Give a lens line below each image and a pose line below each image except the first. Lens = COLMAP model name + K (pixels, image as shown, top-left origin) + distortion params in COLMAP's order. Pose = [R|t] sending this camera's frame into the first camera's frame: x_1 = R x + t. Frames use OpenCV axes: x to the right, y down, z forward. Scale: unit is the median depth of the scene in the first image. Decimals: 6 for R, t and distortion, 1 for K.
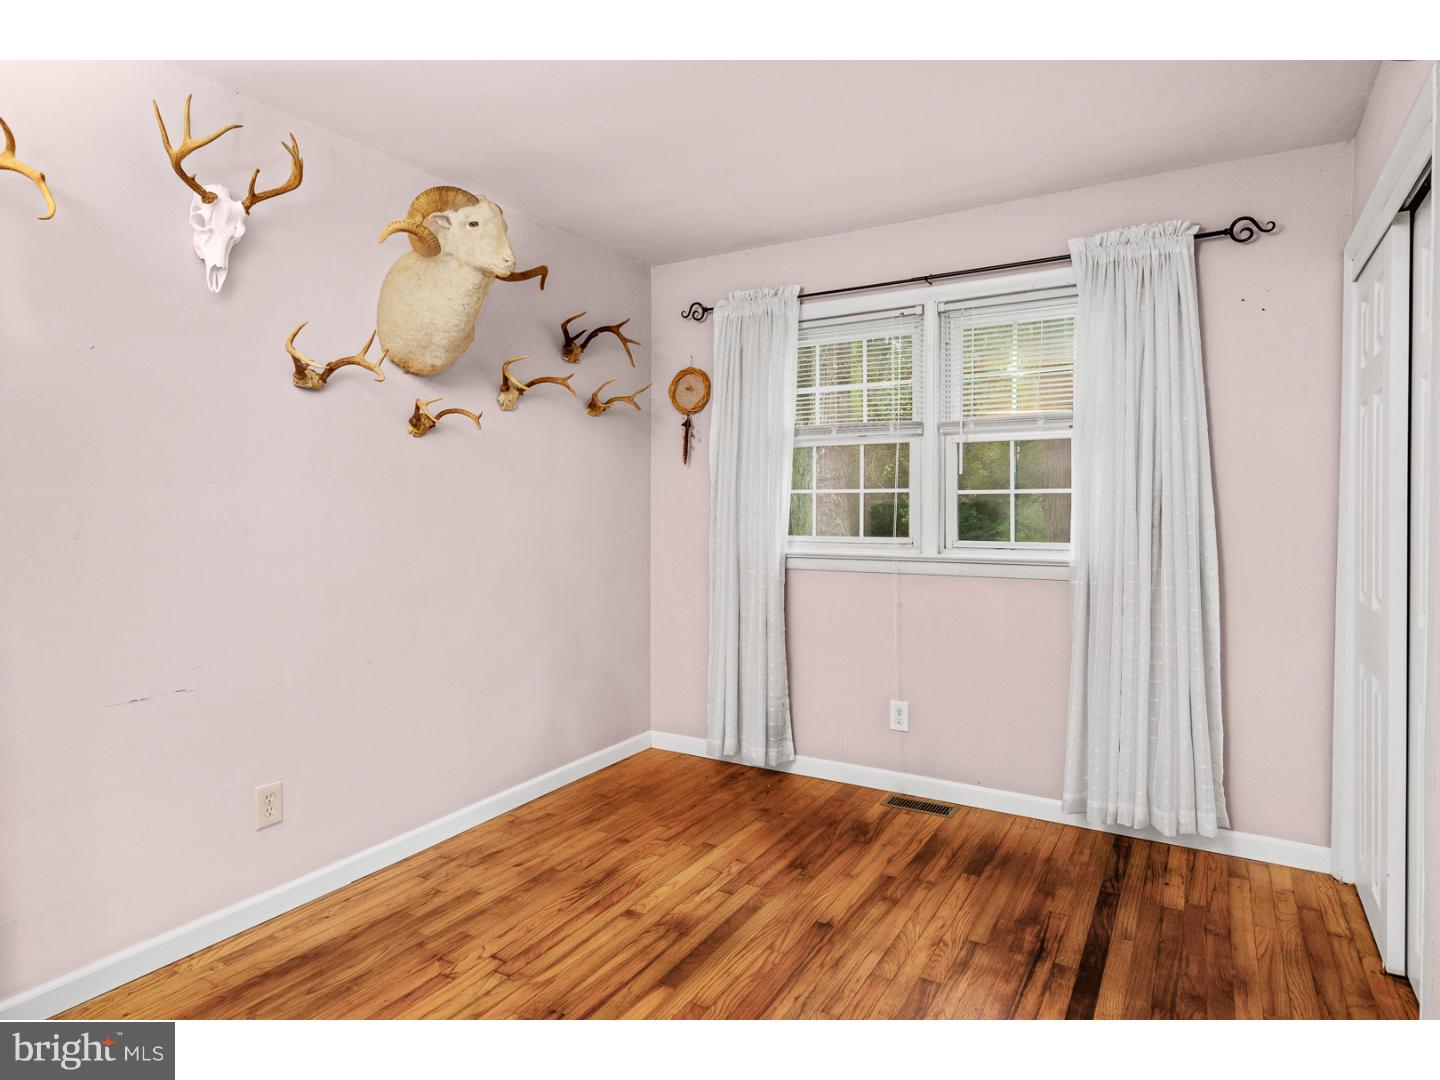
lens RADIAL K [[823.4, 0, 721.3], [0, 823.4, 524.5], [0, 0, 1]] dist [0.005323, 0.009576]
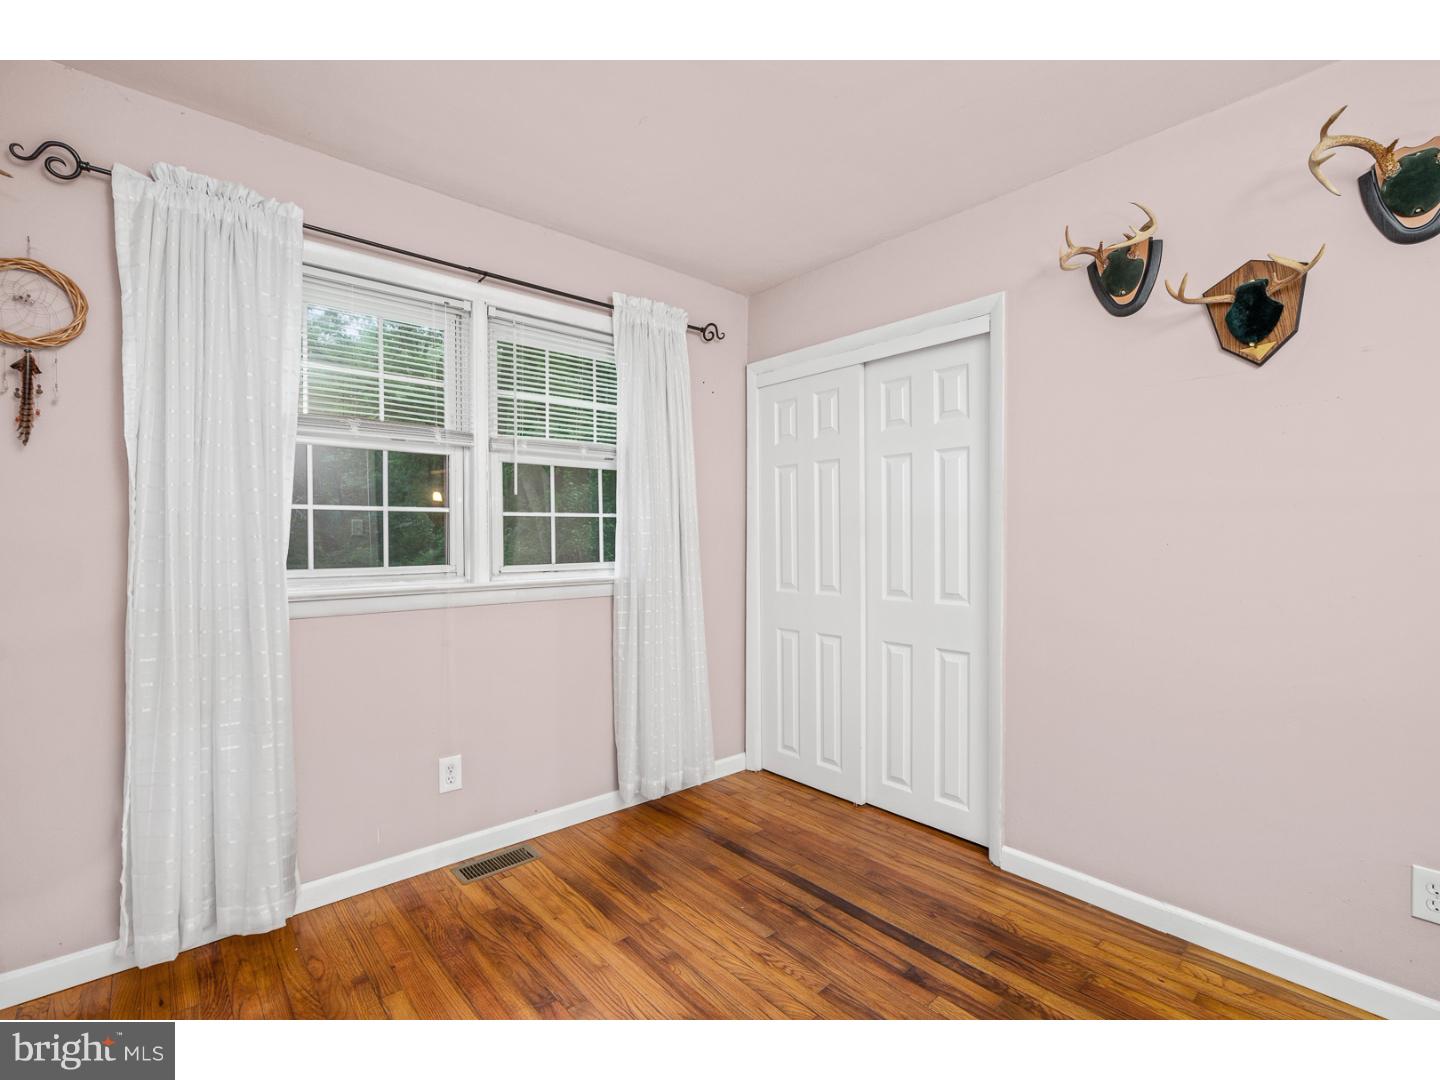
lens RADIAL K [[663.3, 0, 723.8], [0, 663.3, 536.6], [0, 0, 1]] dist [0.001377, 0.000910]
pose [[0.302370, -0.013109, 0.953101, -0.393470], [0.006639, 0.999910, 0.011647, -0.022652], [-0.953168, 0.002806, 0.302430, 0.581668]]
